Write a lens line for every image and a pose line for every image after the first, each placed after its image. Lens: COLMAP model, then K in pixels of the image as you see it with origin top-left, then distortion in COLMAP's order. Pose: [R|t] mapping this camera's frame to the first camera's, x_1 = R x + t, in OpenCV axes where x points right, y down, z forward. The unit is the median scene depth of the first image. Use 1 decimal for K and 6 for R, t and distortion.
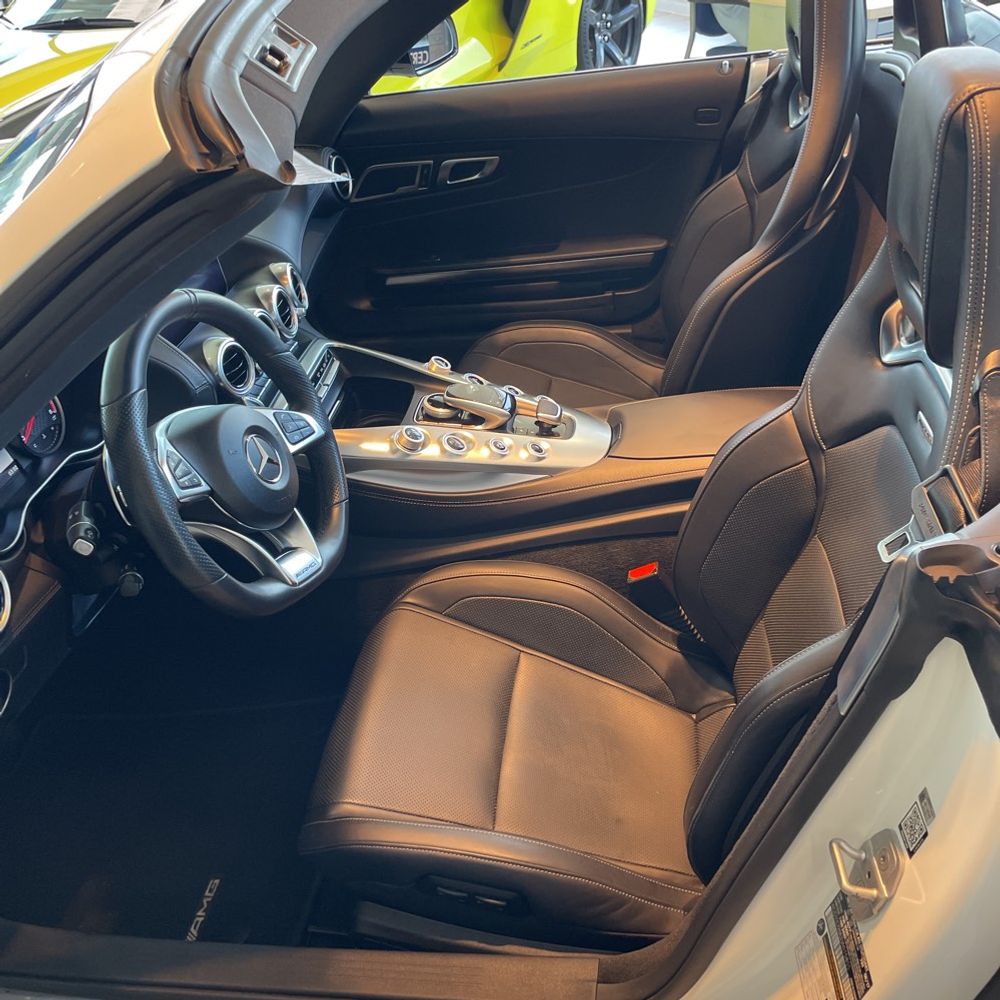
lens RADIAL K [[1002.0, 0, 500.0], [0, 1002.0, 500.0], [0, 0, 1]] dist [0.095145, -0.131864]
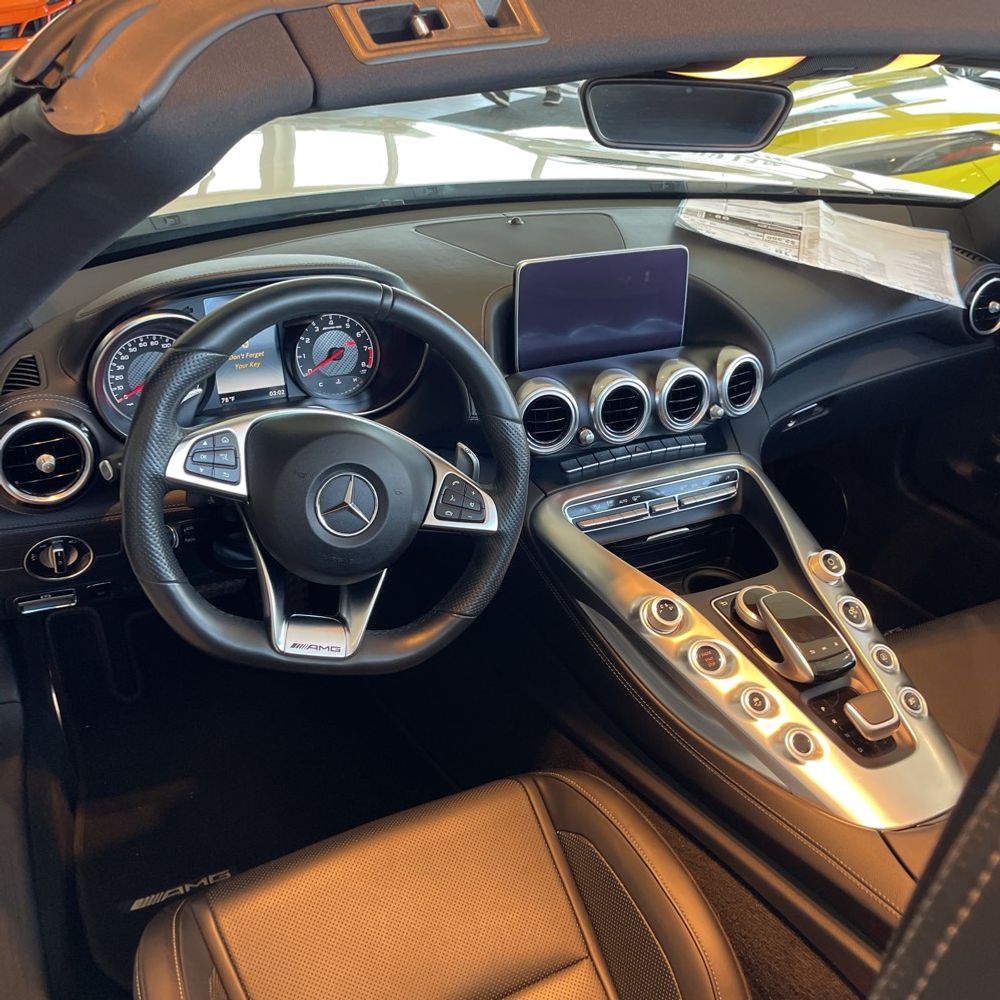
lens RADIAL K [[1002.0, 0, 500.0], [0, 1002.0, 500.0], [0, 0, 1]] dist [0.095145, -0.131864]
pose [[0.577007, 0.516371, -0.632791, 0.275848], [-0.549662, 0.818573, 0.166766, -0.196992], [0.604099, 0.251596, 0.756151, 0.367060]]
